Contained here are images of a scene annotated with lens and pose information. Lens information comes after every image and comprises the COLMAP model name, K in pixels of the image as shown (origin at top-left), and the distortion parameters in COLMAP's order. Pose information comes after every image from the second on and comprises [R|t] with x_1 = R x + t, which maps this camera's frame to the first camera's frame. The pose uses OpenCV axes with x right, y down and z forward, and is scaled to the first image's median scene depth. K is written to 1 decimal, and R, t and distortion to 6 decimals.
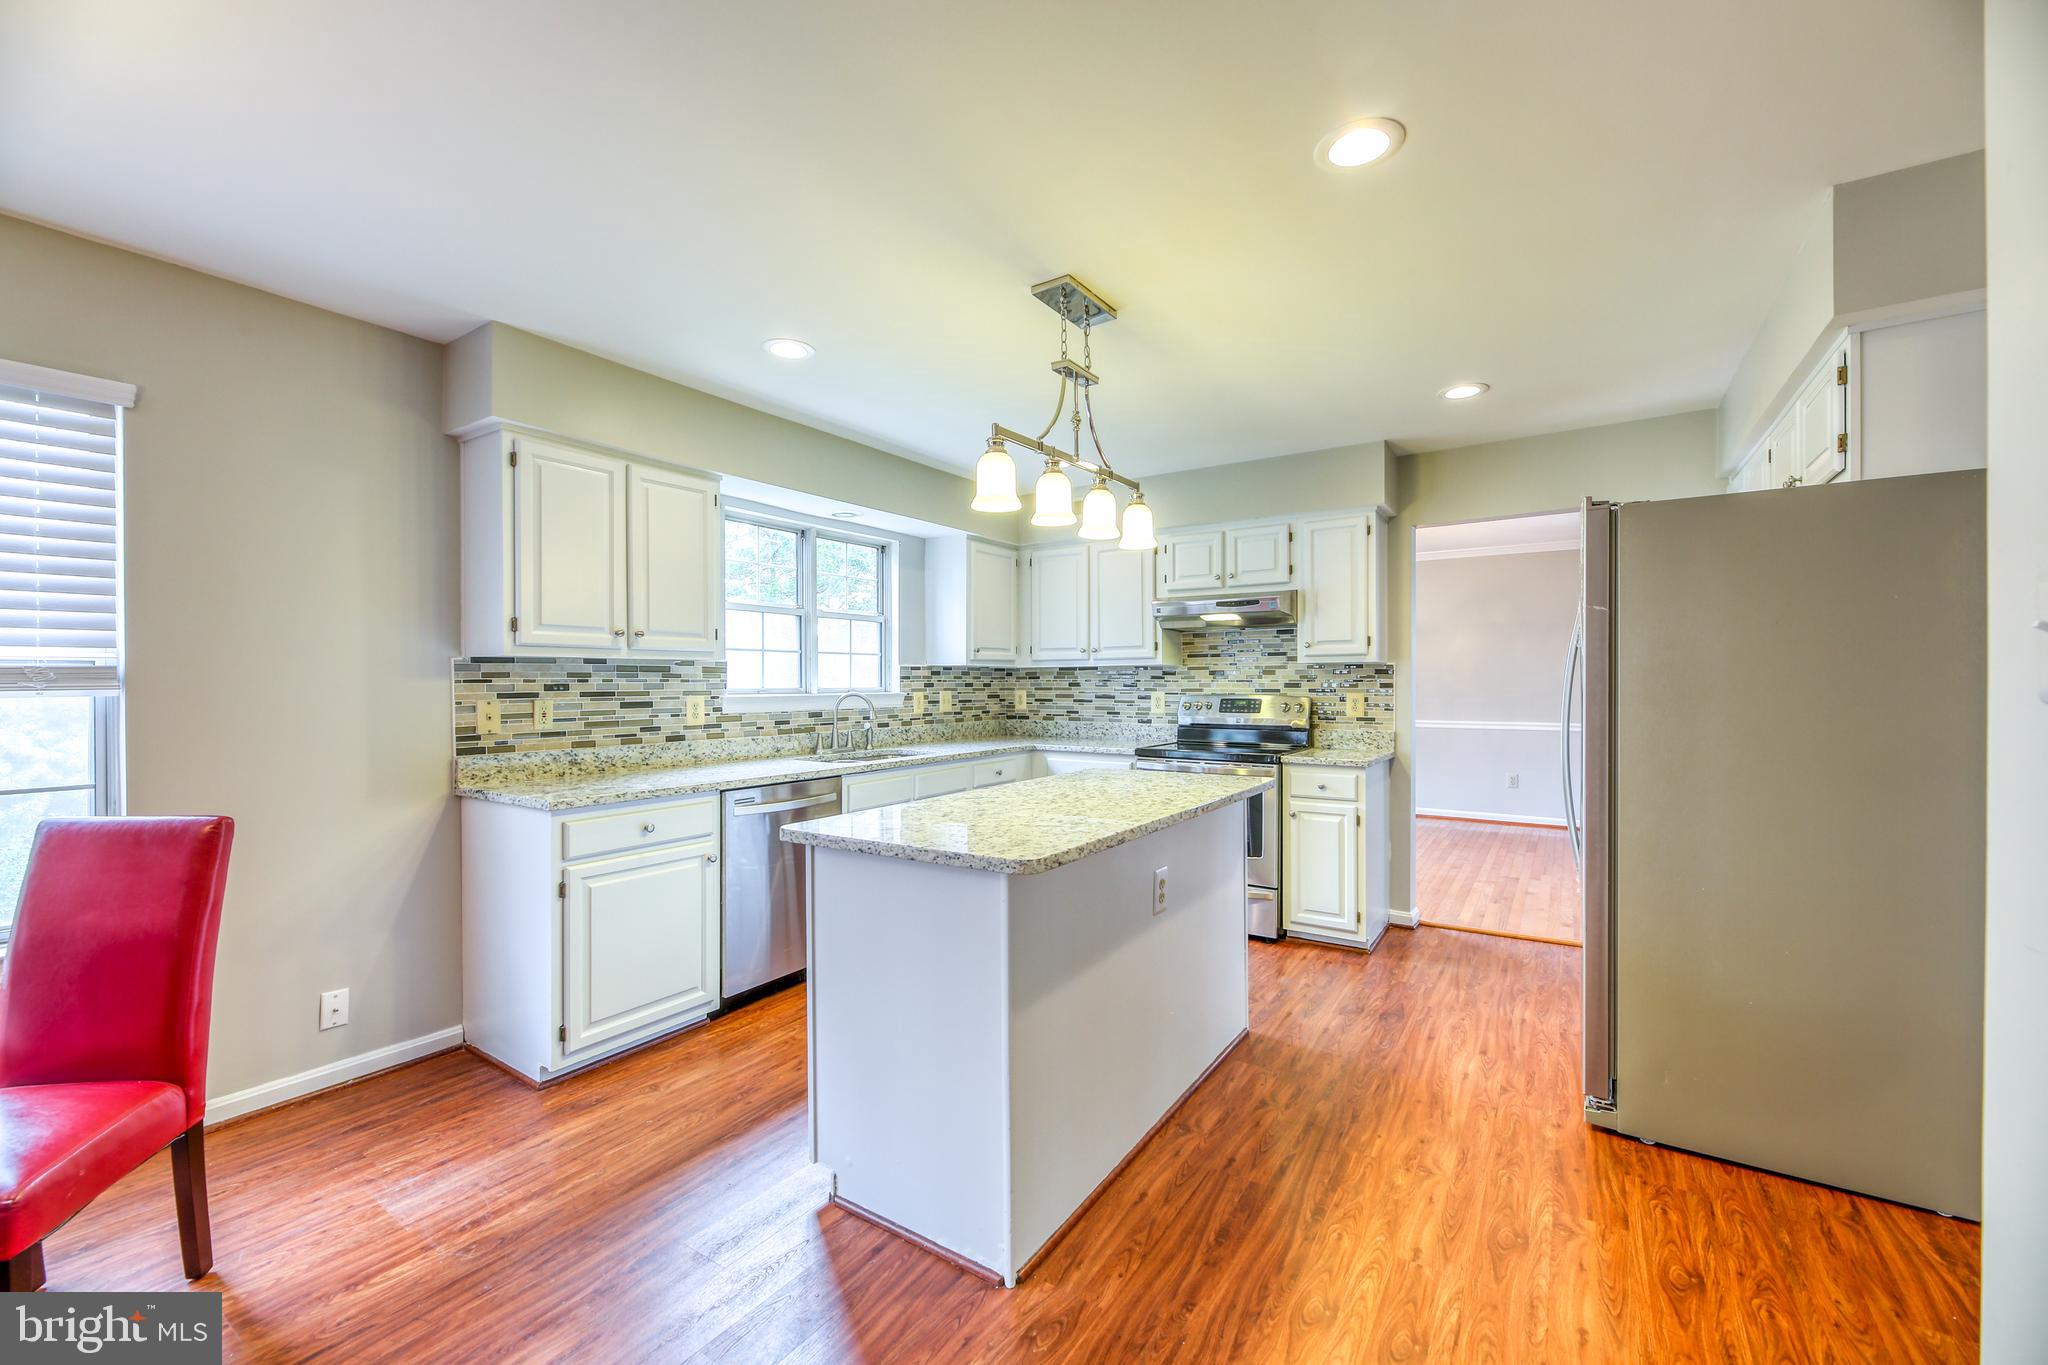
lens RADIAL K [[827.3, 0, 1024.6], [0, 827.3, 681.9], [0, 0, 1]] dist [0.002591, -0.000987]
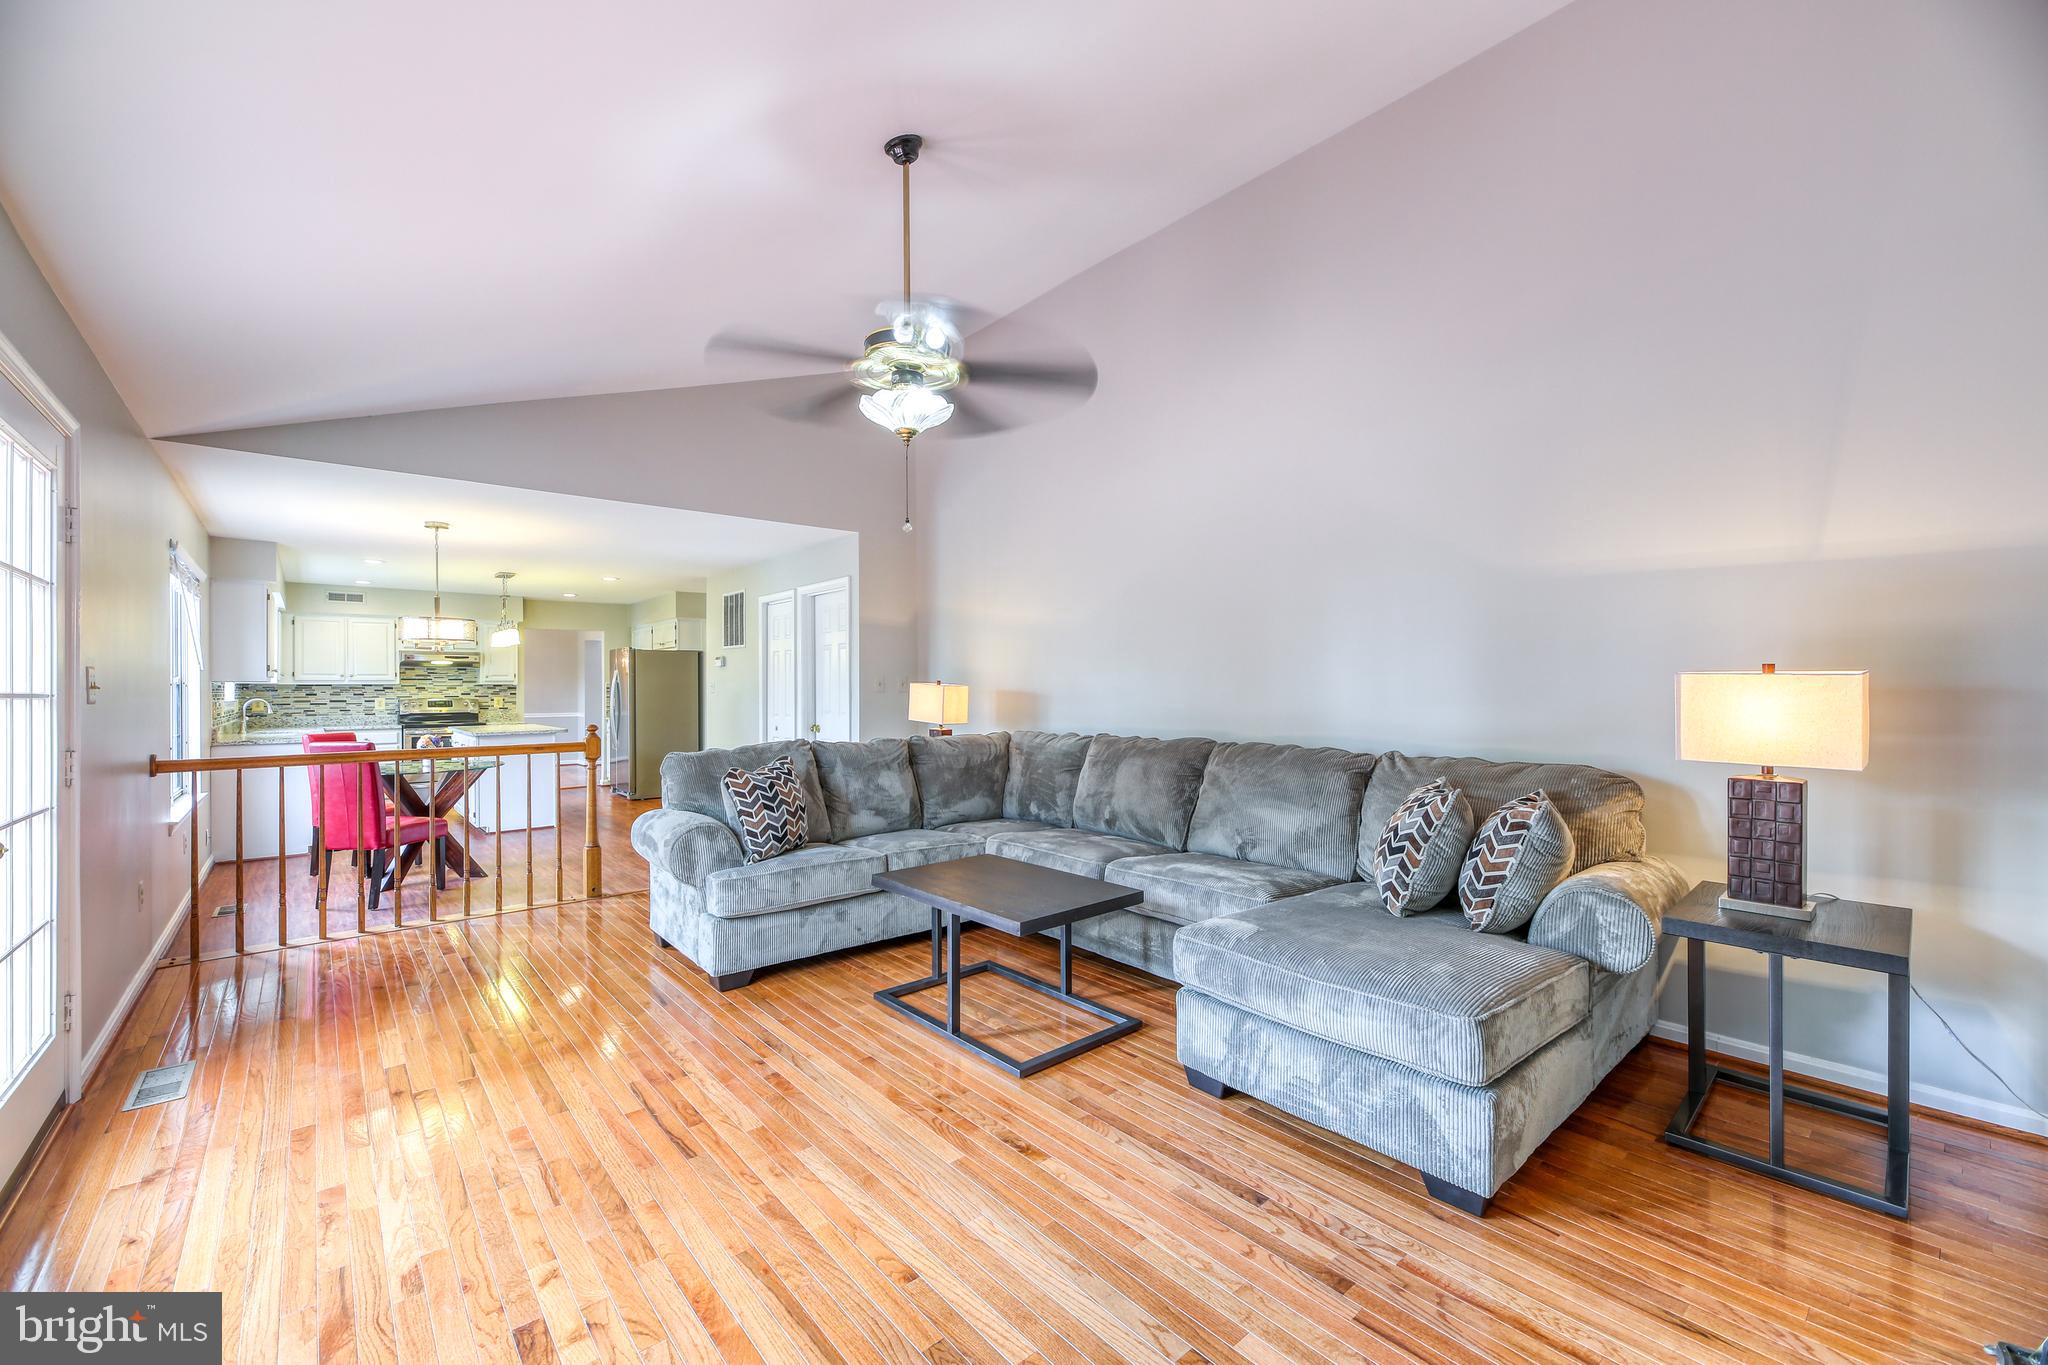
lens RADIAL K [[827.3, 0, 1021.8], [0, 827.3, 690.5], [0, 0, 1]] dist [0.002591, -0.000987]
pose [[0.286503, 0.003730, 0.958072, -1.906576], [0.000987, 0.999991, -0.004189, 0.006308], [-0.958079, 0.002146, 0.286496, -1.460829]]
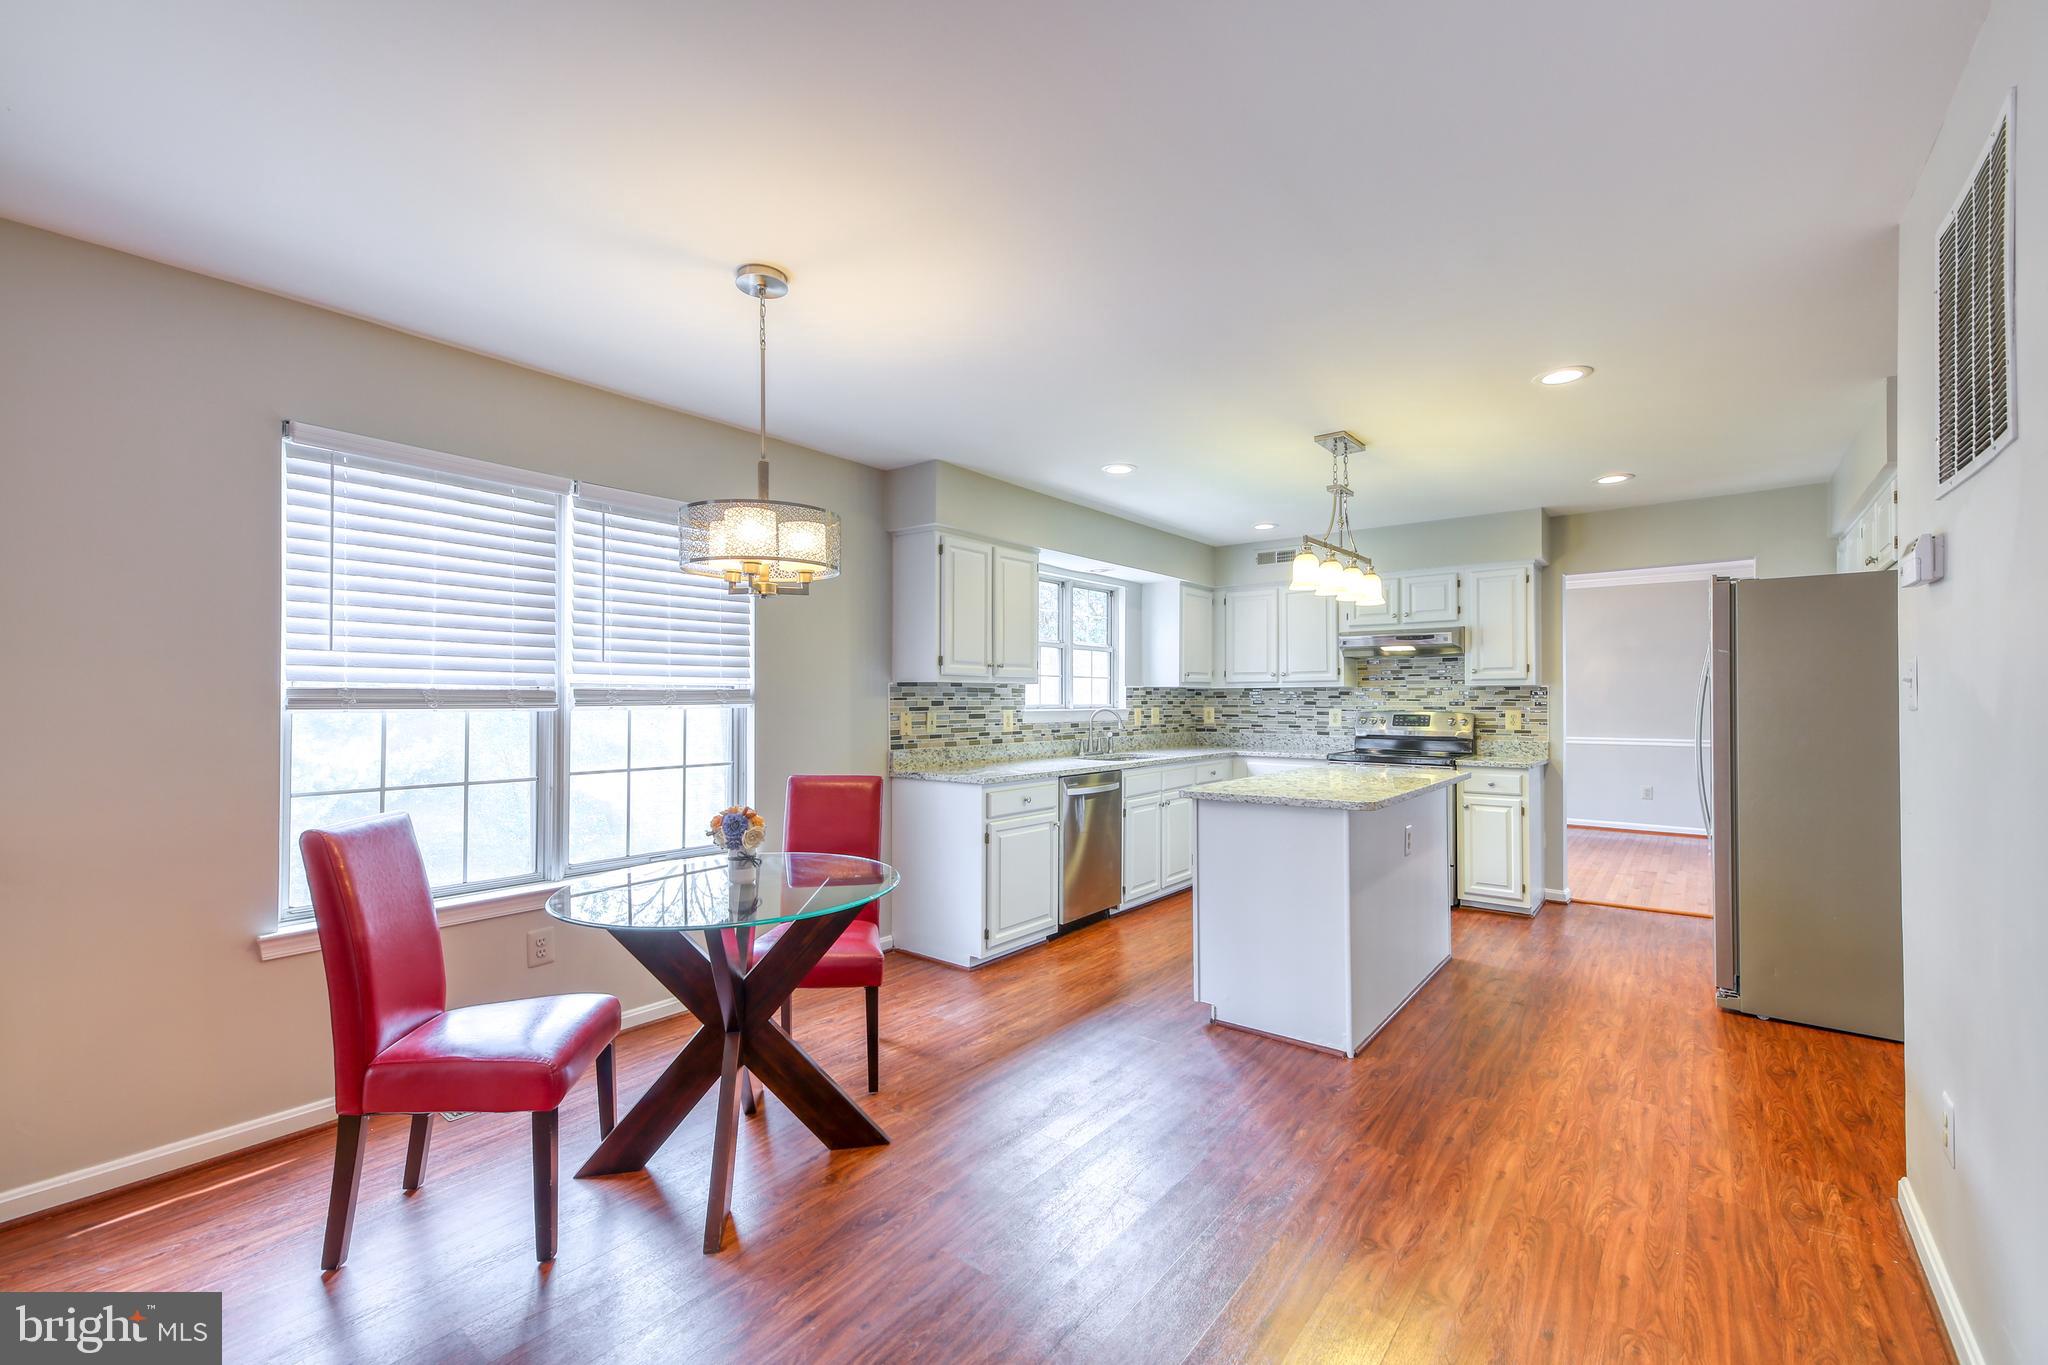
lens RADIAL K [[827.3, 0, 1033.8], [0, 827.3, 688.7], [0, 0, 1]] dist [0.002591, -0.000987]
pose [[0.995359, 0.000988, -0.096229, -0.246720], [-0.002333, 0.999901, -0.013865, 0.000668], [0.096206, 0.014025, 0.995263, -0.372888]]
